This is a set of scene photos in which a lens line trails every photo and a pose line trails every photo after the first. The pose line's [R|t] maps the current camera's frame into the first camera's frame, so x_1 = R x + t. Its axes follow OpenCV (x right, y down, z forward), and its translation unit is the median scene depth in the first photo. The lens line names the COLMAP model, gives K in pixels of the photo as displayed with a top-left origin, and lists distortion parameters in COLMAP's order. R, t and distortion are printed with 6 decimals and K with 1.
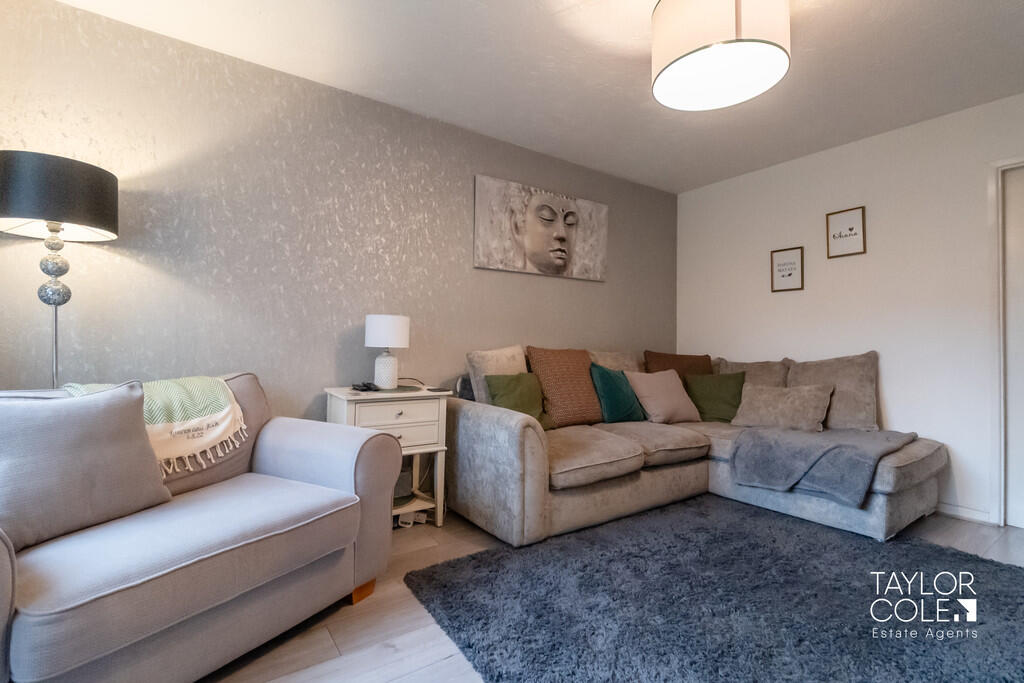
lens RADIAL K [[475.4, 0, 495.8], [0, 475.4, 342.6], [0, 0, 1]] dist [0.000453, 0.000276]
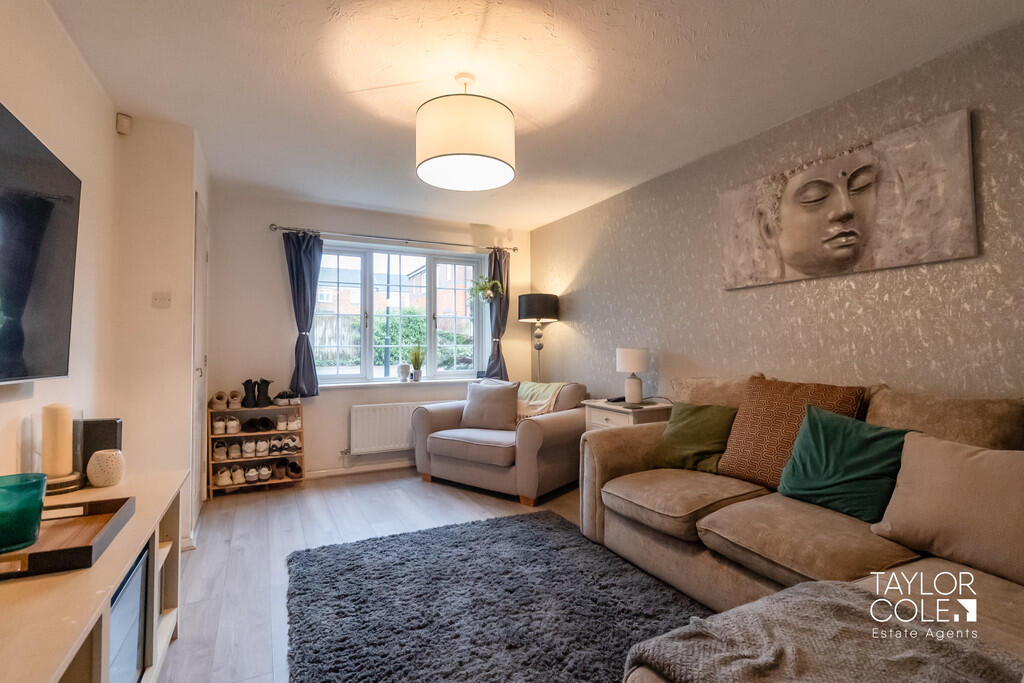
lens RADIAL K [[475.4, 0, 495.8], [0, 475.4, 342.6], [0, 0, 1]] dist [0.000453, 0.000276]
pose [[-0.136824, -0.045574, -0.989547, 0.870752], [-0.030032, 0.998673, -0.041841, -0.002873], [0.990140, 0.023993, -0.138011, 0.635403]]
